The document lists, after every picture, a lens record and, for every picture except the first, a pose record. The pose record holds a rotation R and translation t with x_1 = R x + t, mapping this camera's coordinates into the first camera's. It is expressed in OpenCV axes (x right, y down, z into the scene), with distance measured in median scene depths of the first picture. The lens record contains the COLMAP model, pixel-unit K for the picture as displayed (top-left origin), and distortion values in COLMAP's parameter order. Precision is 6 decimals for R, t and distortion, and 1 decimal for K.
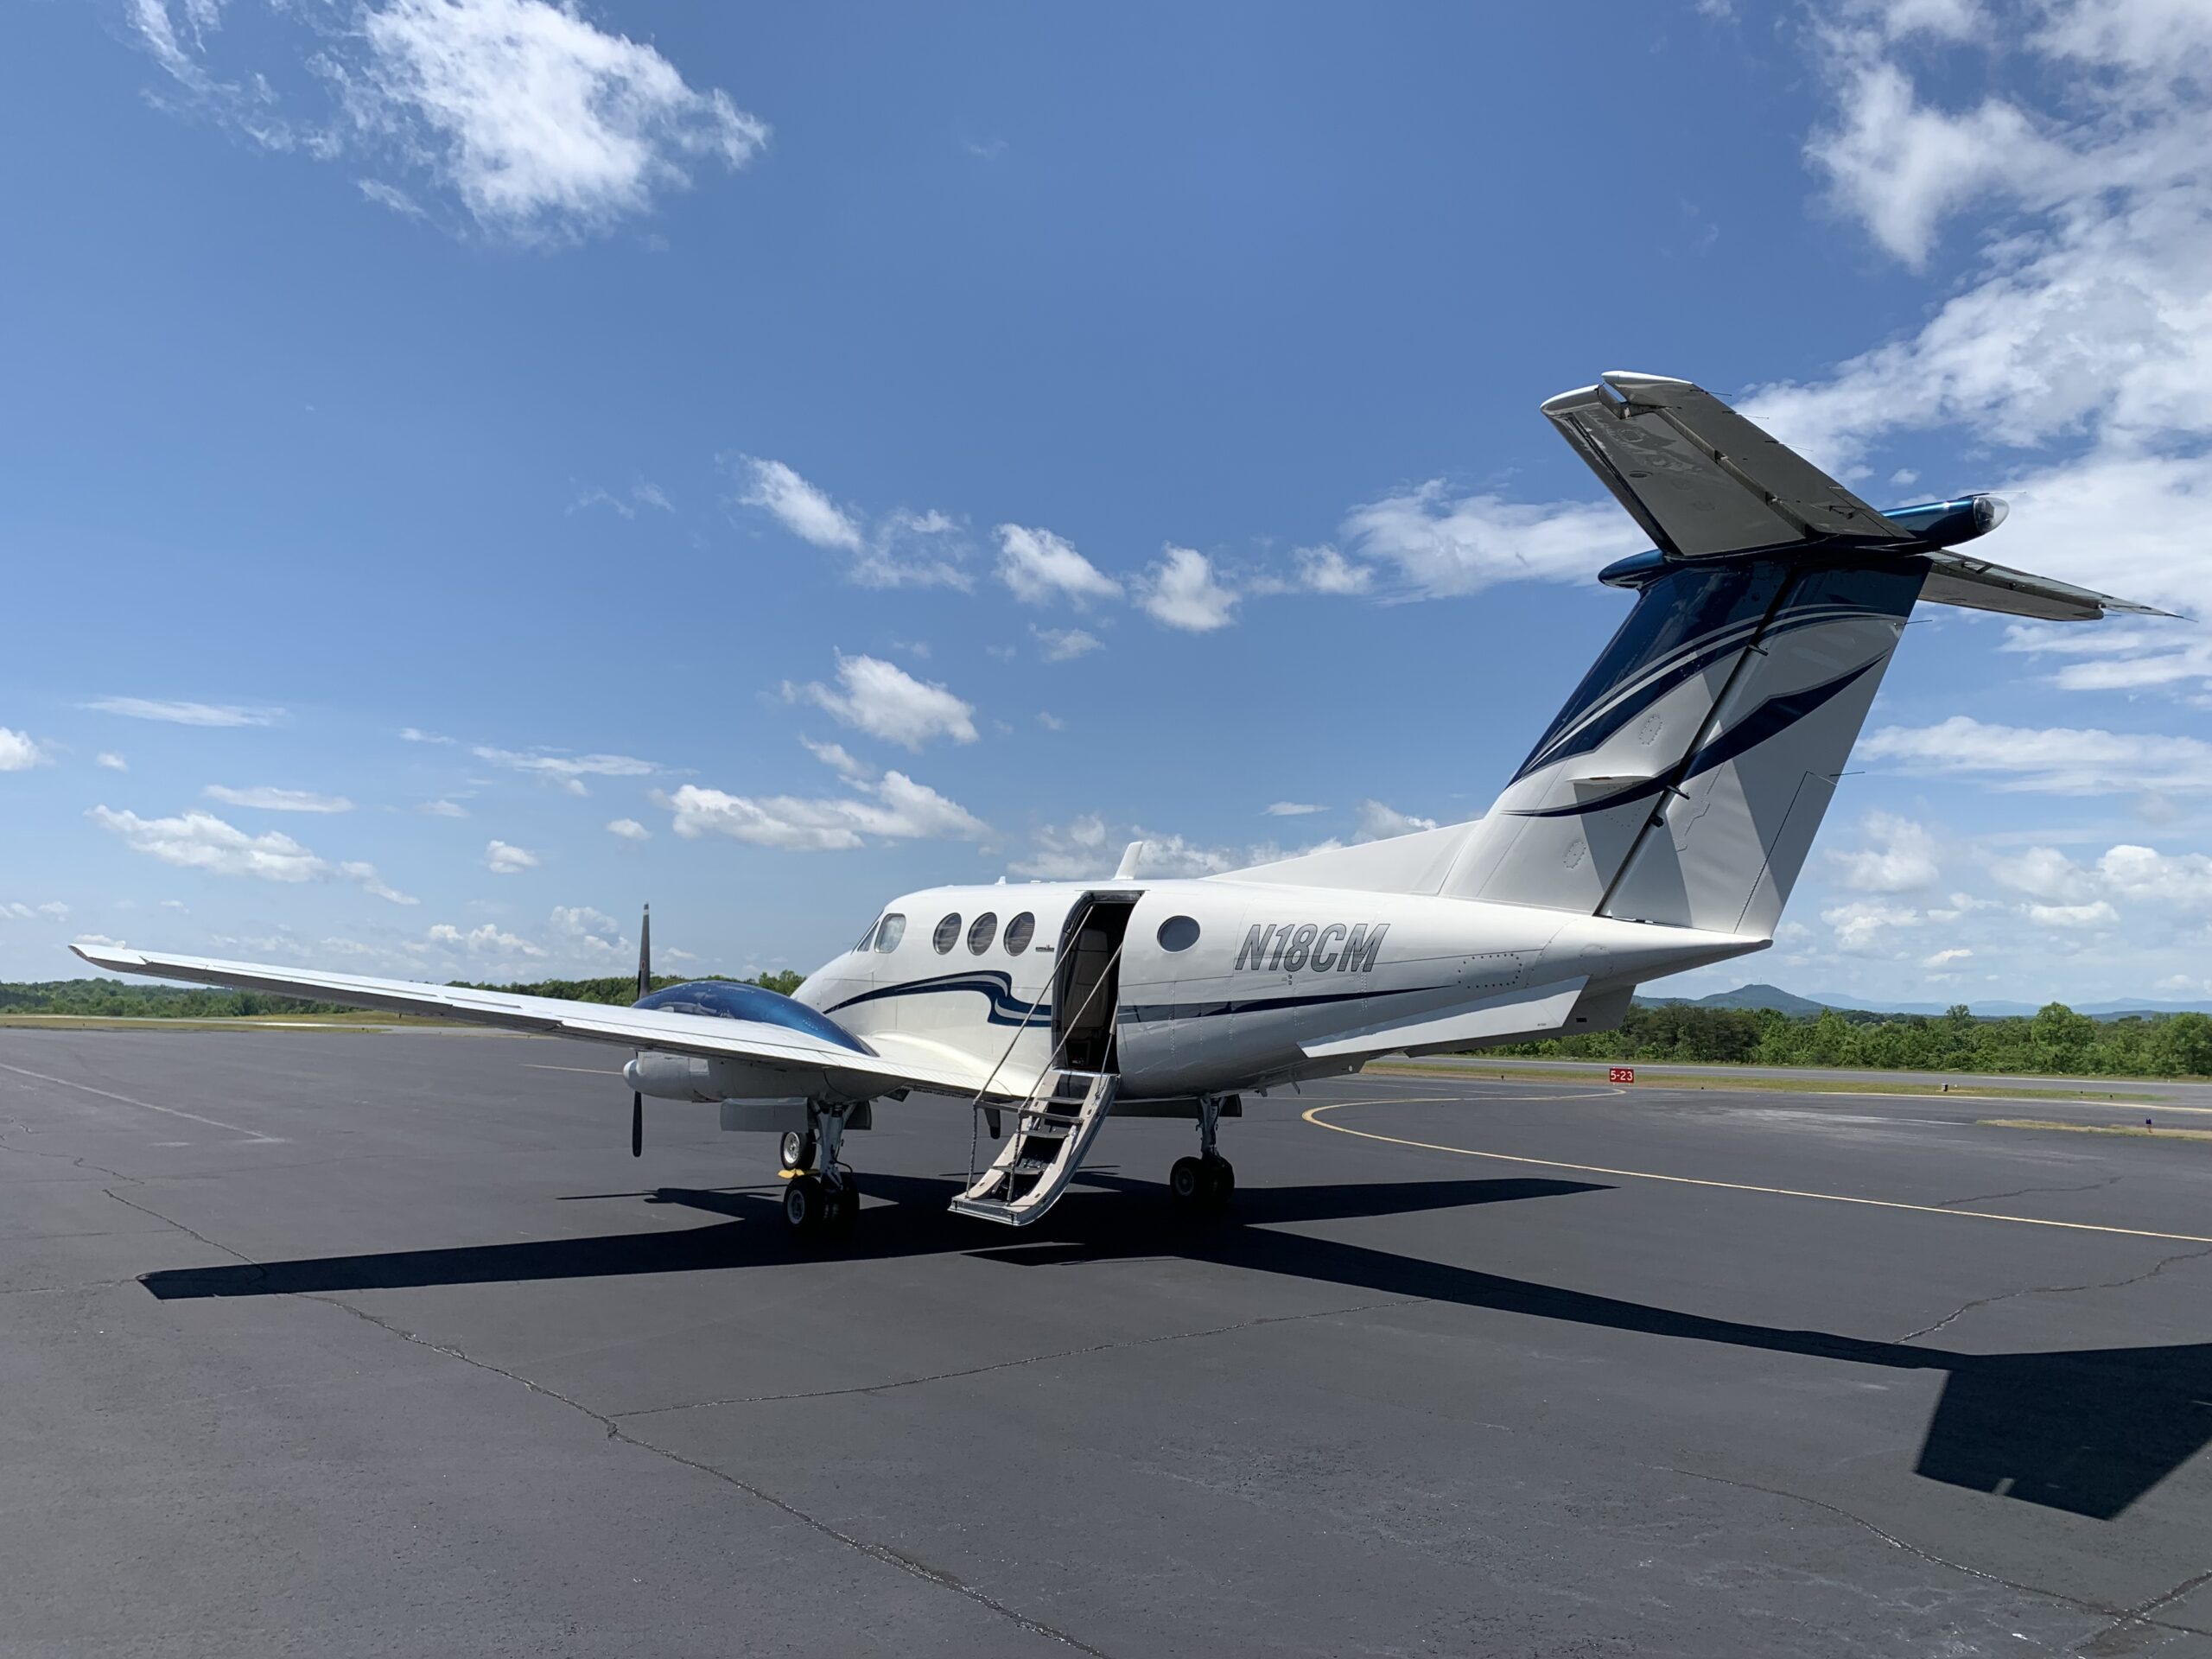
lens RADIAL K [[1680.6, 0, 1106.0], [0, 1680.6, 829.5], [0, 0, 1]] dist [-0.016000, -0.003080]
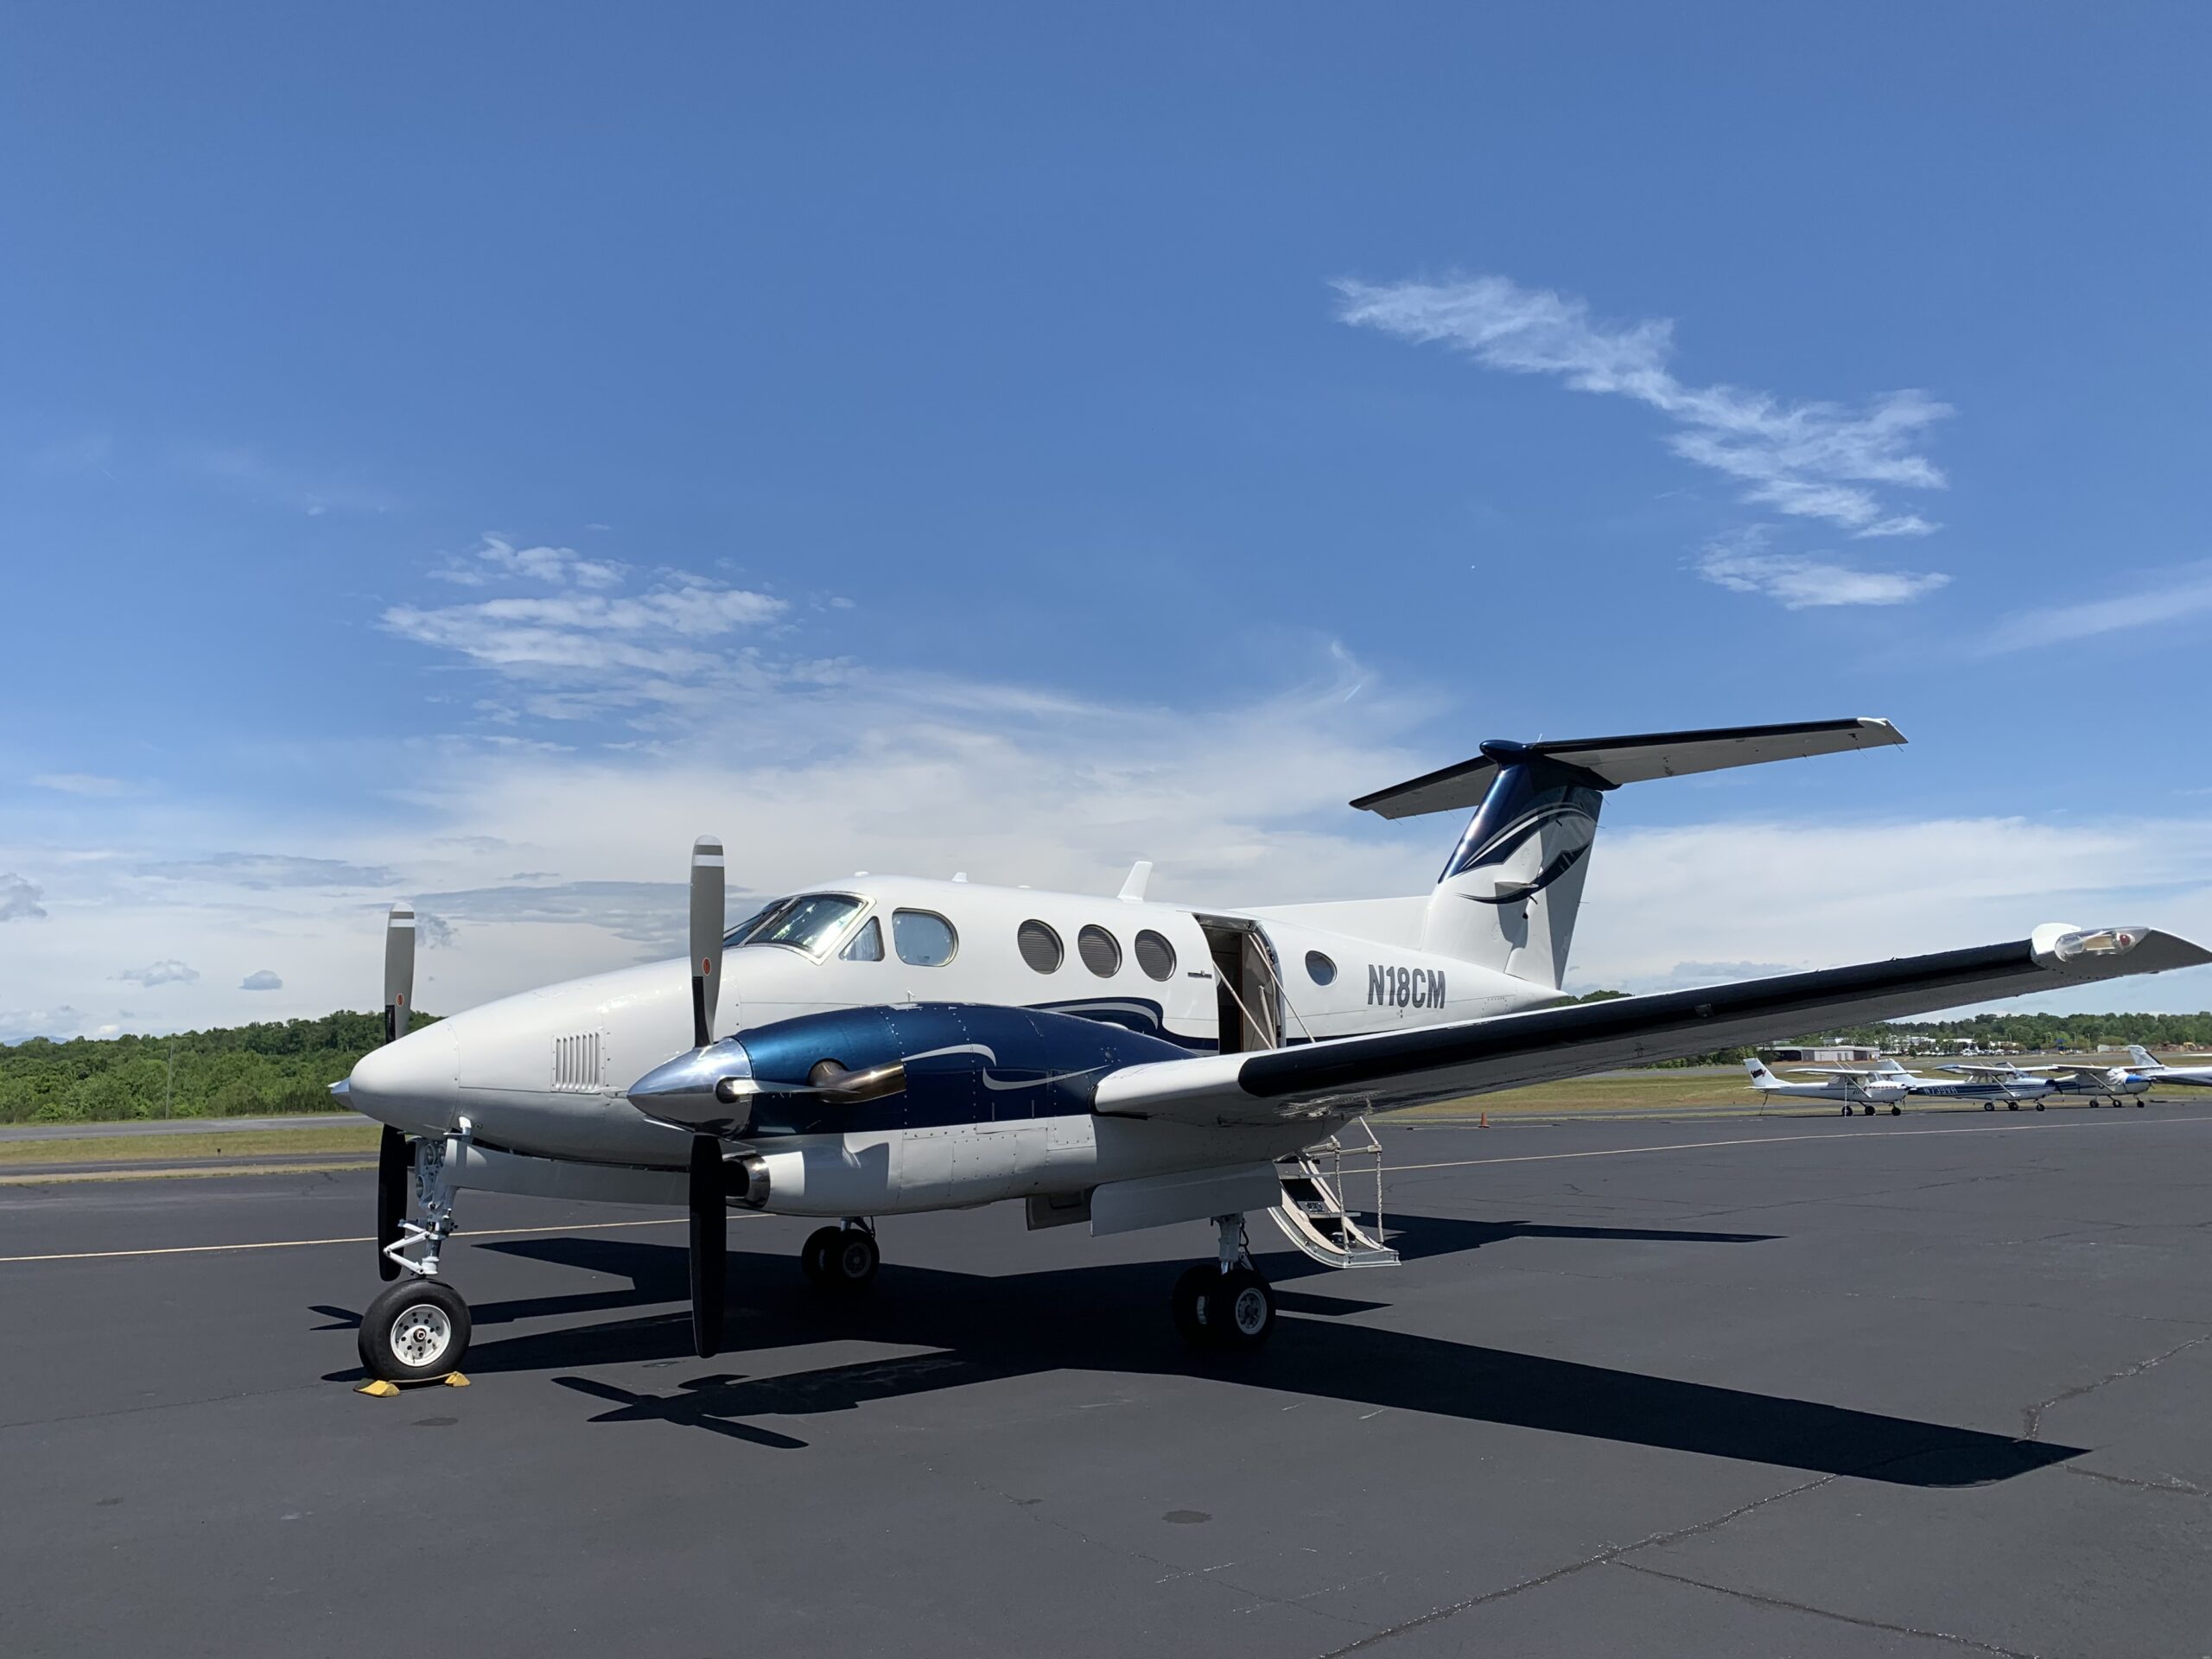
lens RADIAL K [[1680.6, 0, 1106.0], [0, 1680.6, 829.5], [0, 0, 1]] dist [-0.016000, -0.003080]
pose [[-0.005850, 0.104945, 0.994461, -1.098303], [-0.108385, 0.988553, -0.104959, 0.108843], [-0.994092, -0.108398, 0.005592, 1.222000]]
